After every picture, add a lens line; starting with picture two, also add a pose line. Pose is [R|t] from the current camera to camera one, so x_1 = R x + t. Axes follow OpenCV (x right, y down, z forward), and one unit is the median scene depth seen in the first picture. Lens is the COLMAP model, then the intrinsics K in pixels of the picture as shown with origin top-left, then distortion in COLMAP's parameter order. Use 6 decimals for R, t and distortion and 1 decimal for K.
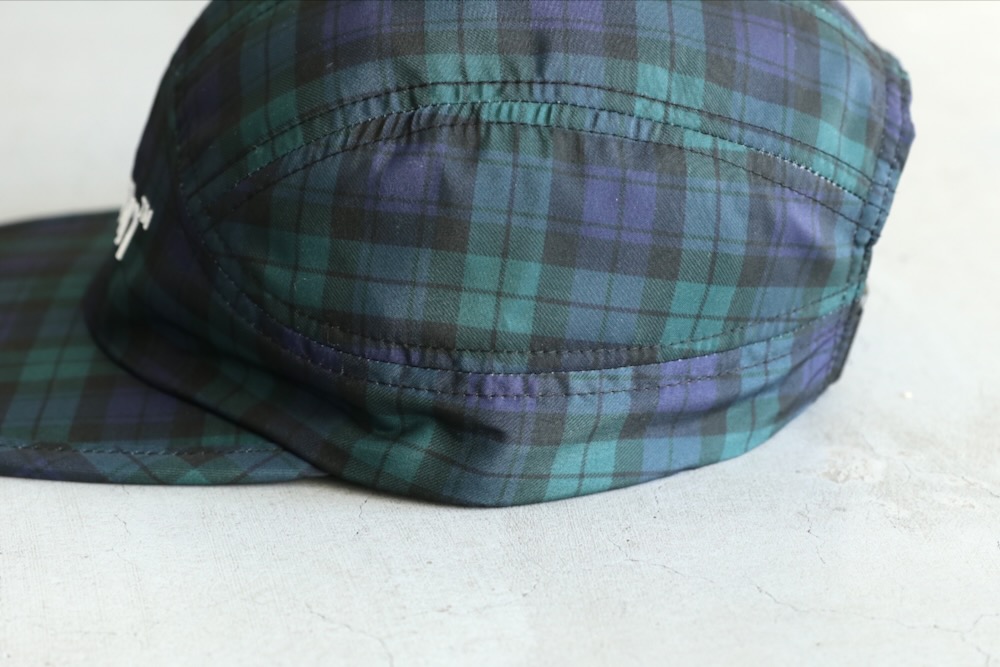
lens RADIAL K [[2015.0, 0, 500.0], [0, 2015.0, 333.5], [0, 0, 1]] dist [-0.015768, -0.024007]
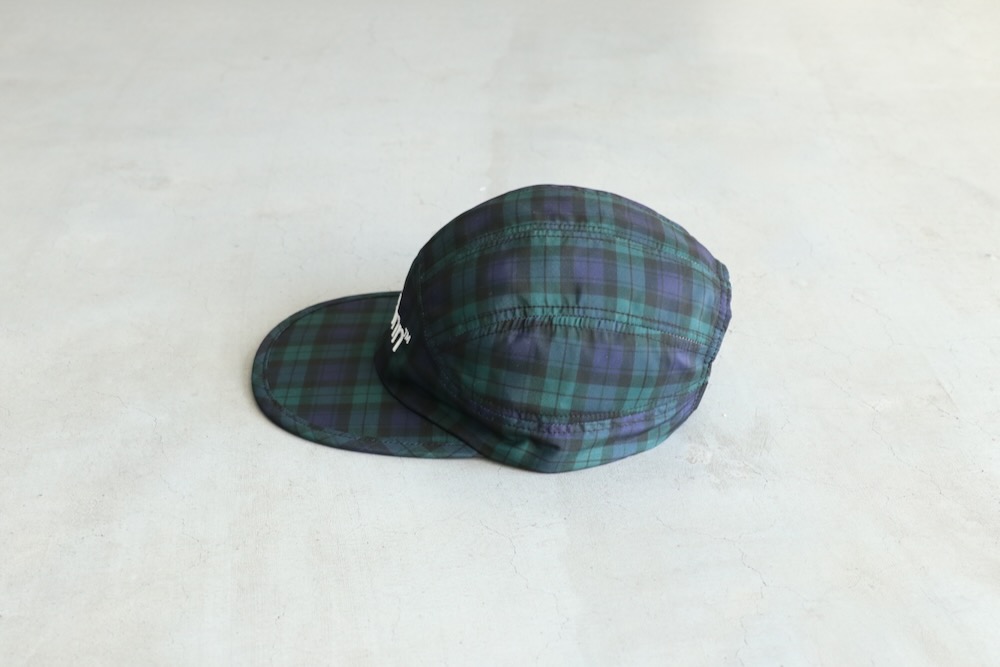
lens RADIAL K [[1139.0, 0, 541.1], [0, 1139.0, 333.0], [0, 0, 1]] dist [-0.073497, 0.013423]
pose [[0.999481, 0.029212, 0.013596, -0.040629], [-0.030457, 0.994236, 0.102796, -0.227915], [-0.010514, -0.103157, 0.994610, -0.369179]]
